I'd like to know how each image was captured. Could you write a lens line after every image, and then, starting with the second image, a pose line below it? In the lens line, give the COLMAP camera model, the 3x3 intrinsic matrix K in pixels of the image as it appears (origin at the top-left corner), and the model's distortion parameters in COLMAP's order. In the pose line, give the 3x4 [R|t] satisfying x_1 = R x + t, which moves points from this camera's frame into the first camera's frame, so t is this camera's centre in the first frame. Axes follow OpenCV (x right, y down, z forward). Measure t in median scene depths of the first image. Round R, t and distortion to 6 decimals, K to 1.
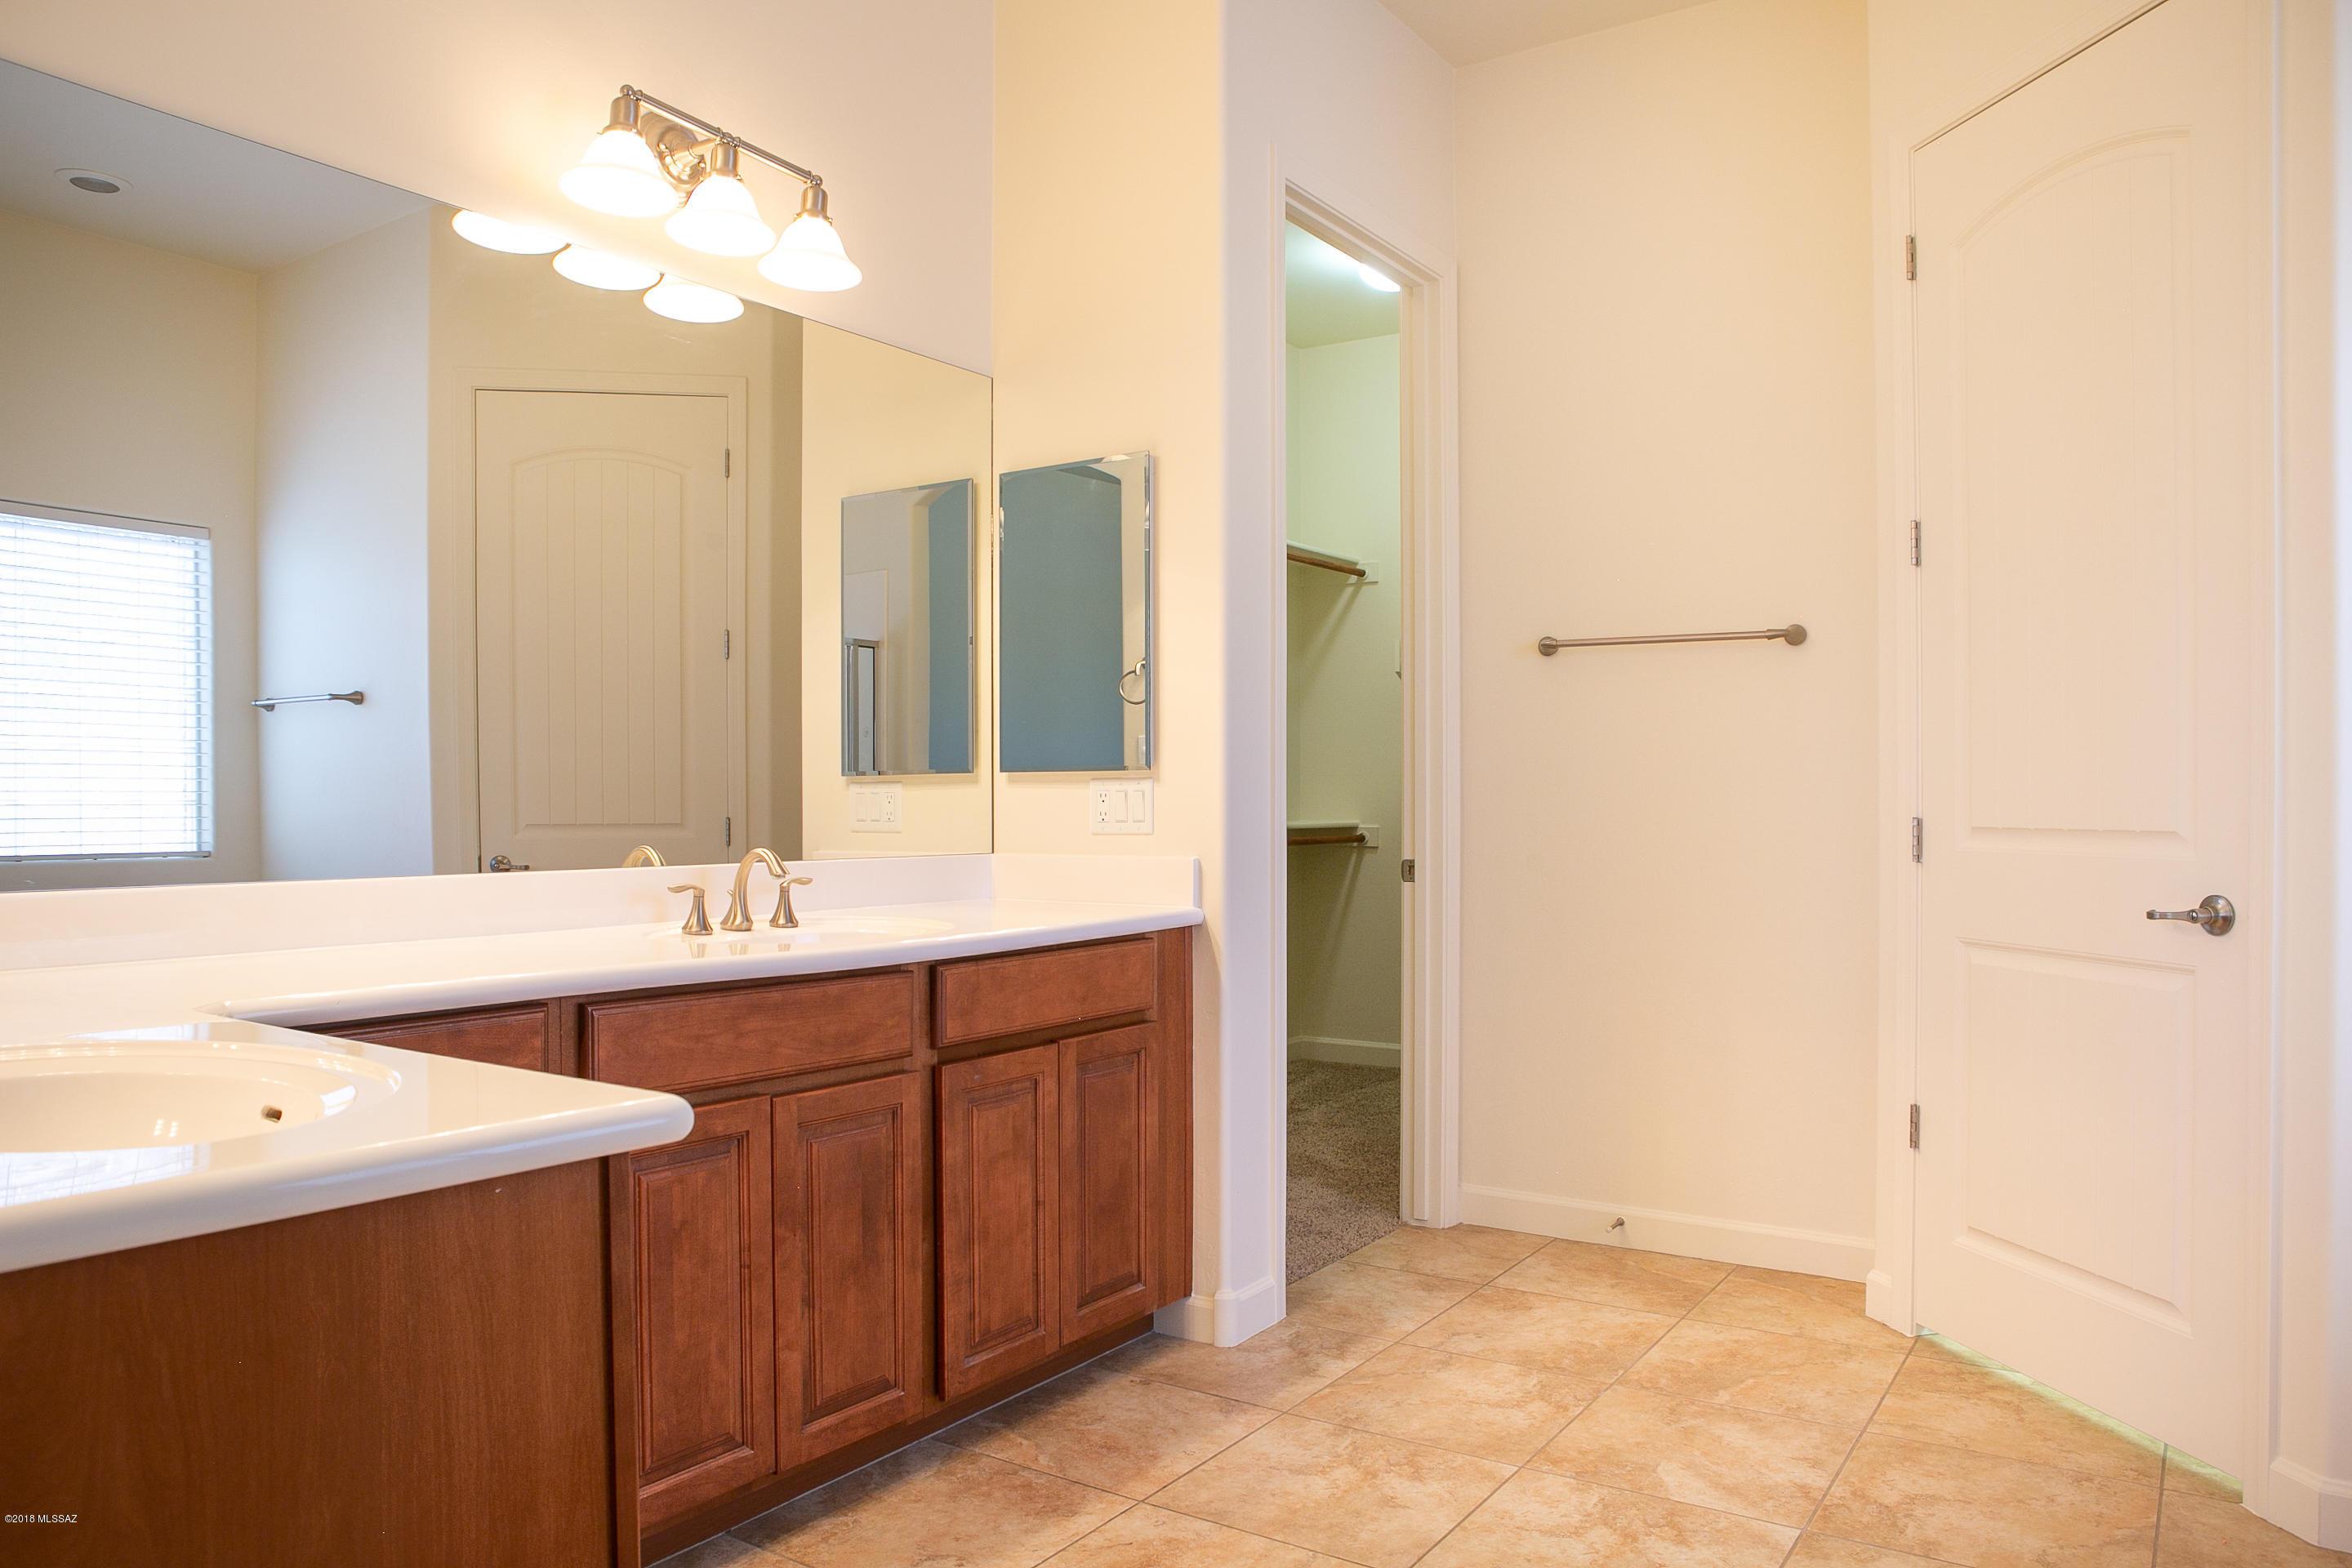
lens RADIAL K [[1714.6, 0, 1176.0], [0, 1714.6, 784.0], [0, 0, 1]] dist [-0.103491, 0.000904]
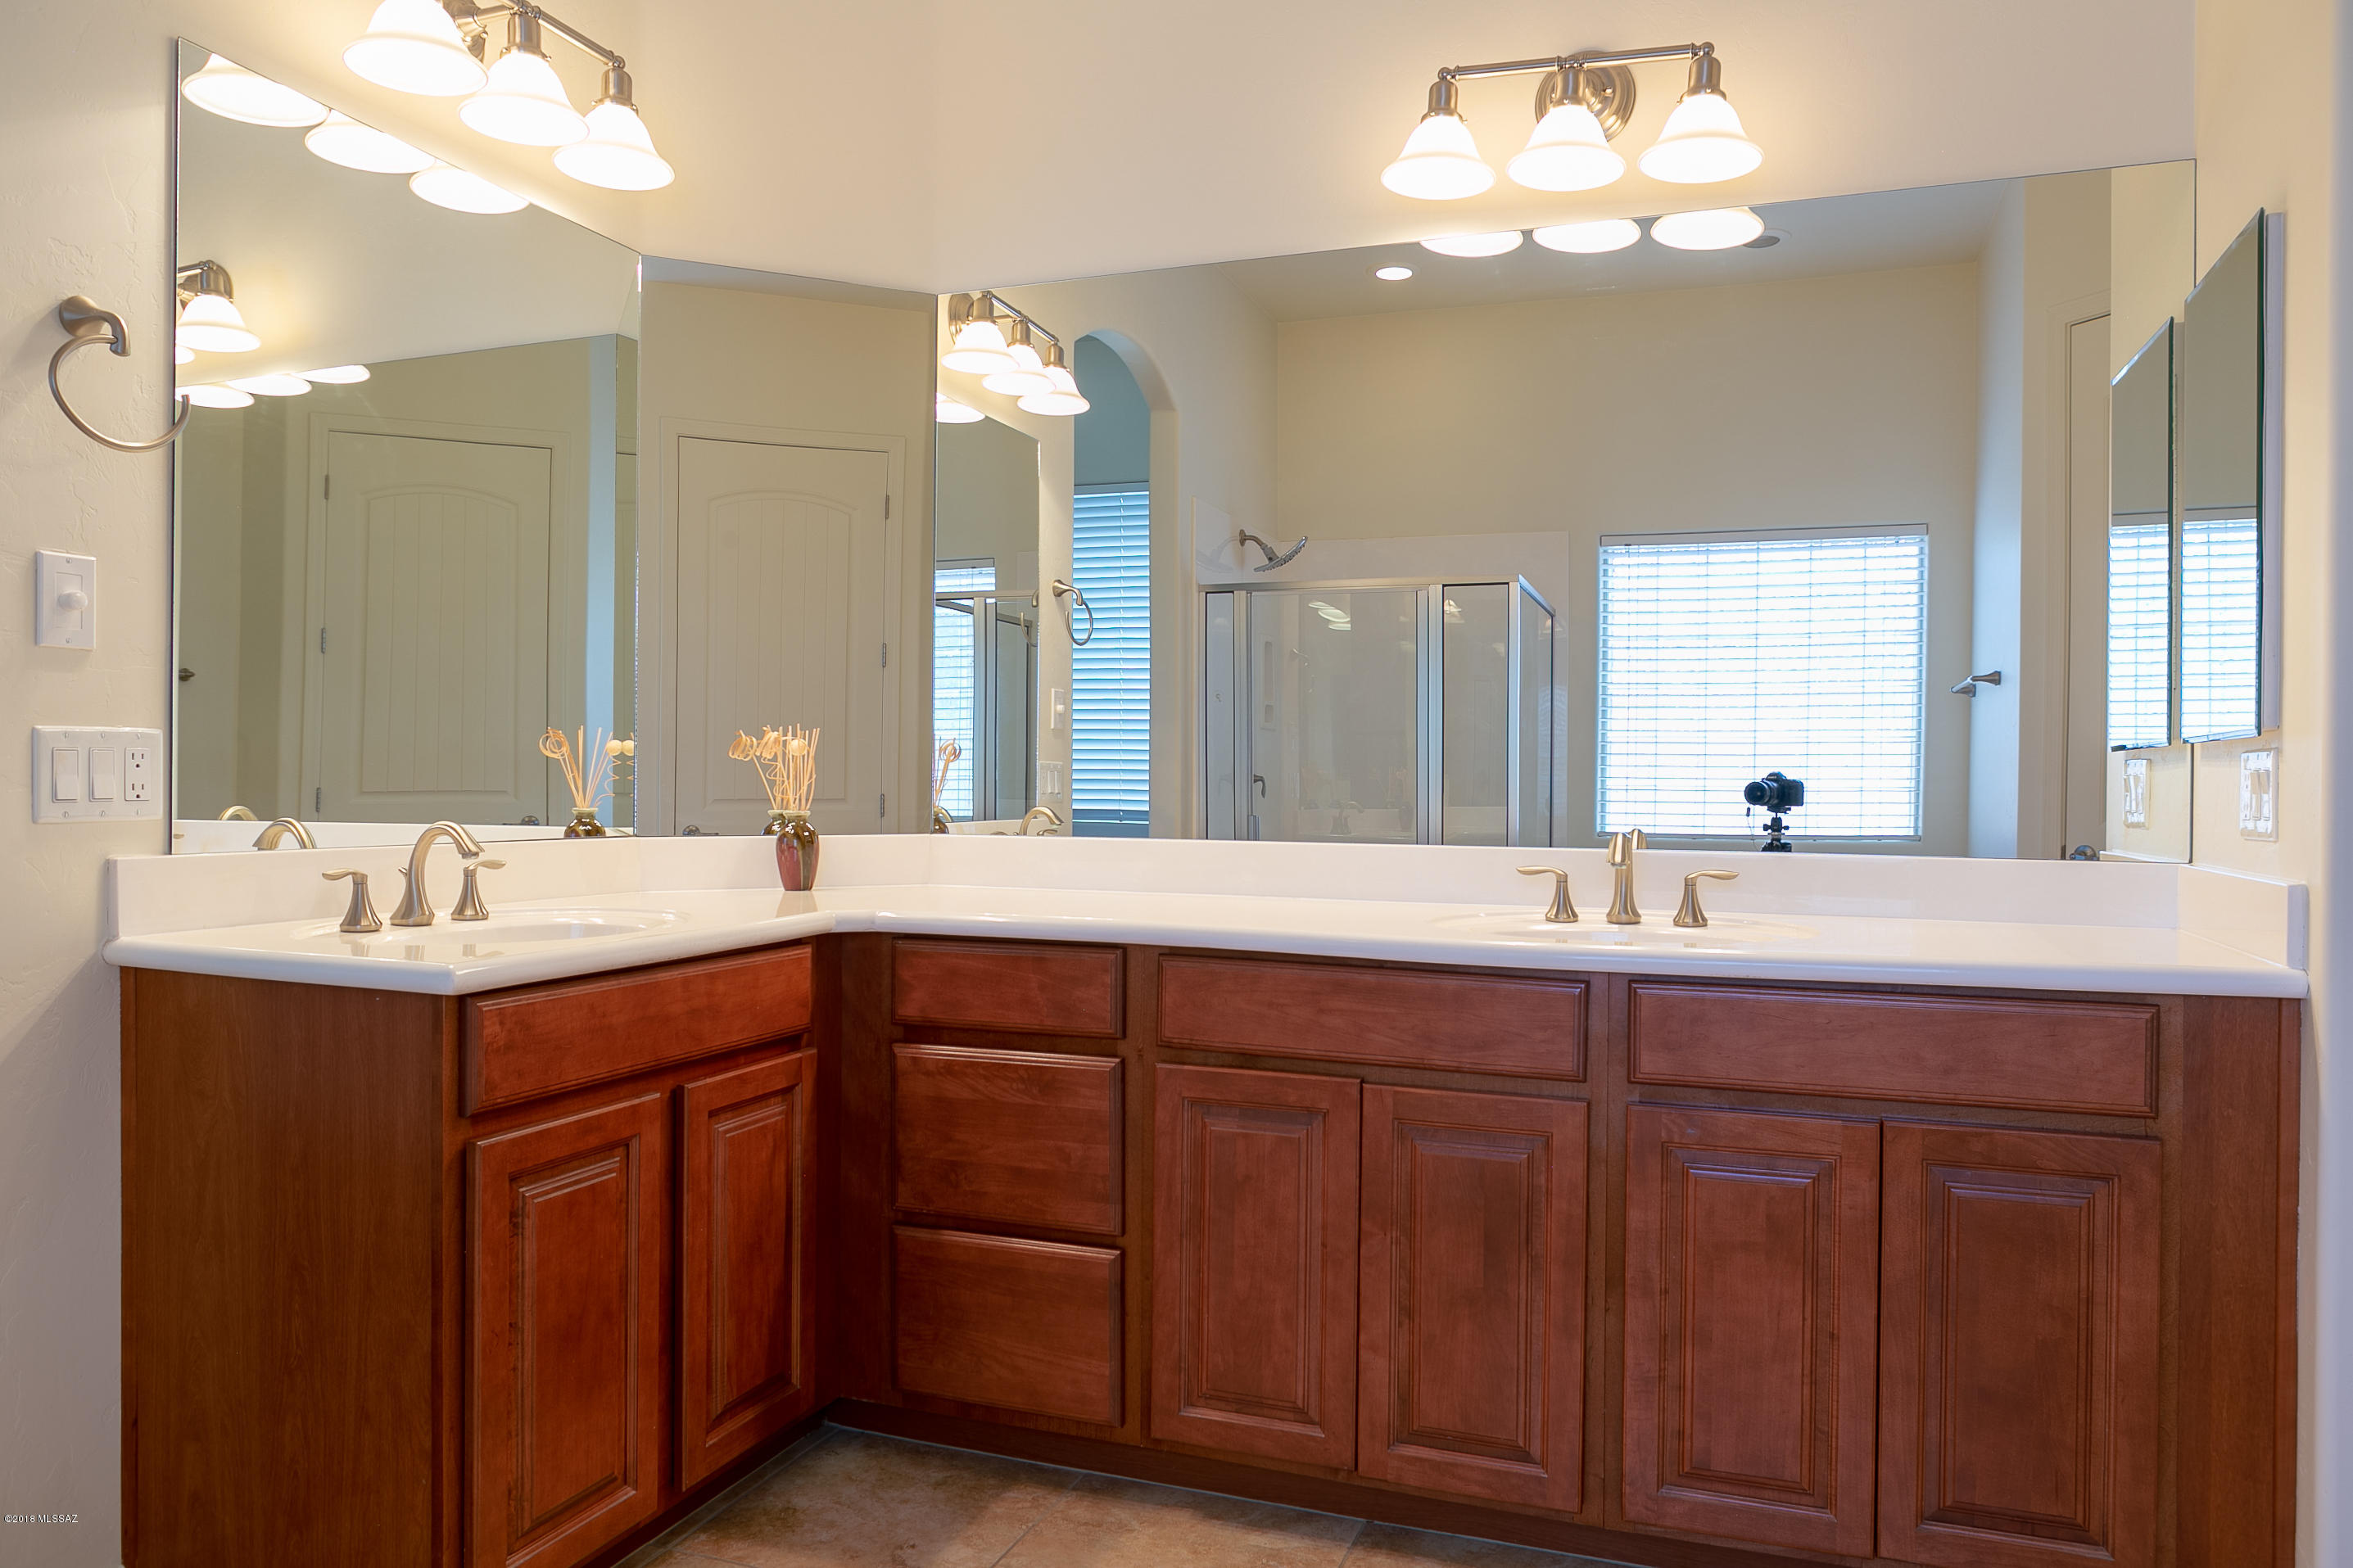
lens RADIAL K [[1608.3, 0, 1176.5], [0, 1608.3, 784.0], [0, 0, 1]] dist [-0.030680, 0.018762]
pose [[0.190534, 0.001868, -0.981679, 0.607343], [0.000992, 0.999997, 0.002096, 0.011029], [0.981680, -0.001373, 0.190532, 0.680857]]
